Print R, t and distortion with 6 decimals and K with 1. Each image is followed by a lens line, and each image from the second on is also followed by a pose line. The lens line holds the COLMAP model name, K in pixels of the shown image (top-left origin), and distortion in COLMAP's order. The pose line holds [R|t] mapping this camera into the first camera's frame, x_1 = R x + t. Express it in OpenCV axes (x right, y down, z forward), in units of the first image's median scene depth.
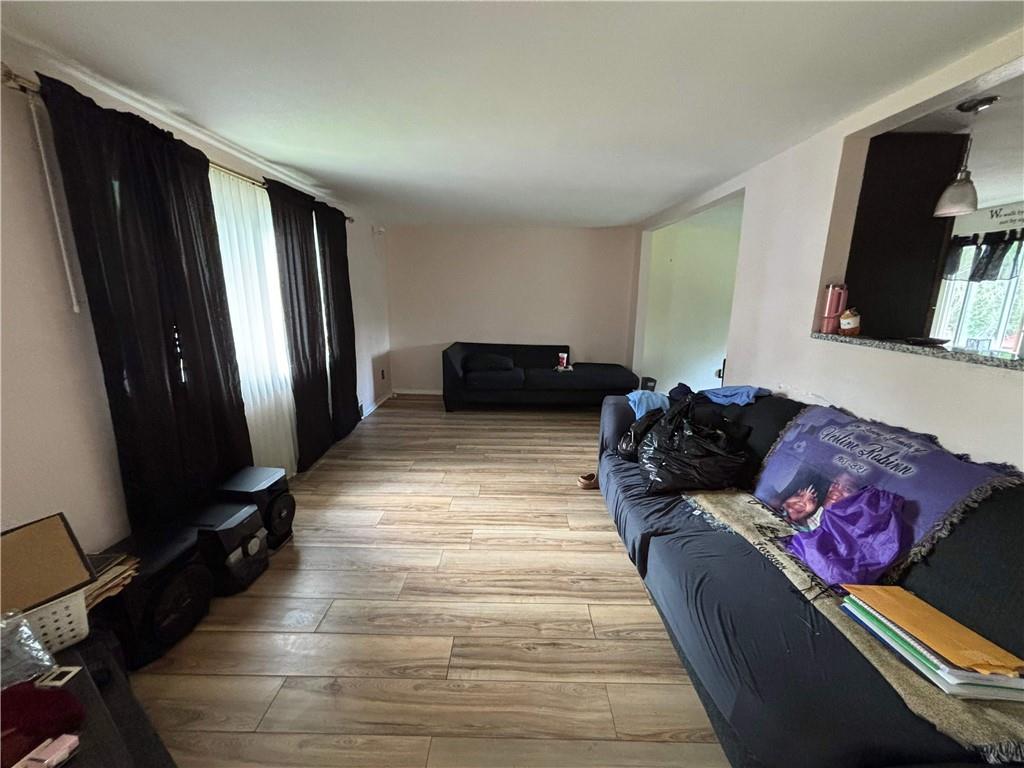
lens RADIAL K [[412.5, 0, 510.1], [0, 412.5, 384.5], [0, 0, 1]] dist [0.000094, -0.000207]
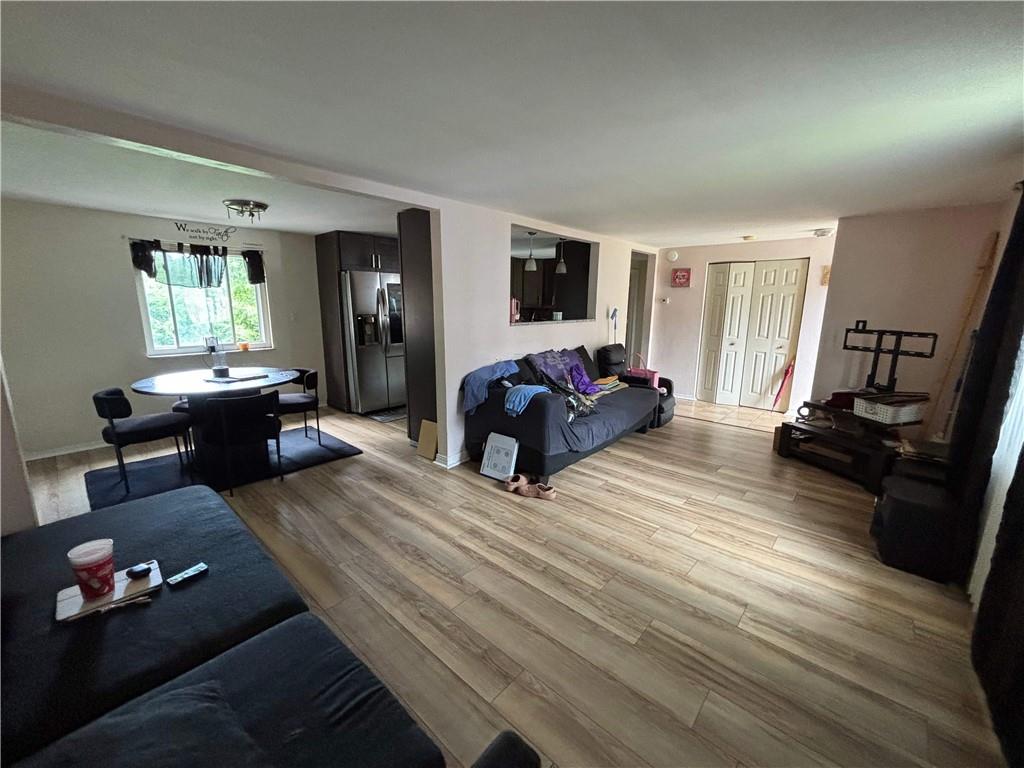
lens RADIAL K [[412.5, 0, 507.7], [0, 412.5, 382.1], [0, 0, 1]] dist [0.000094, -0.000207]
pose [[-0.751882, -0.143747, 0.643436, -0.365351], [0.130209, 0.924343, 0.358658, -0.401148], [-0.646312, 0.353450, -0.676280, 1.722998]]
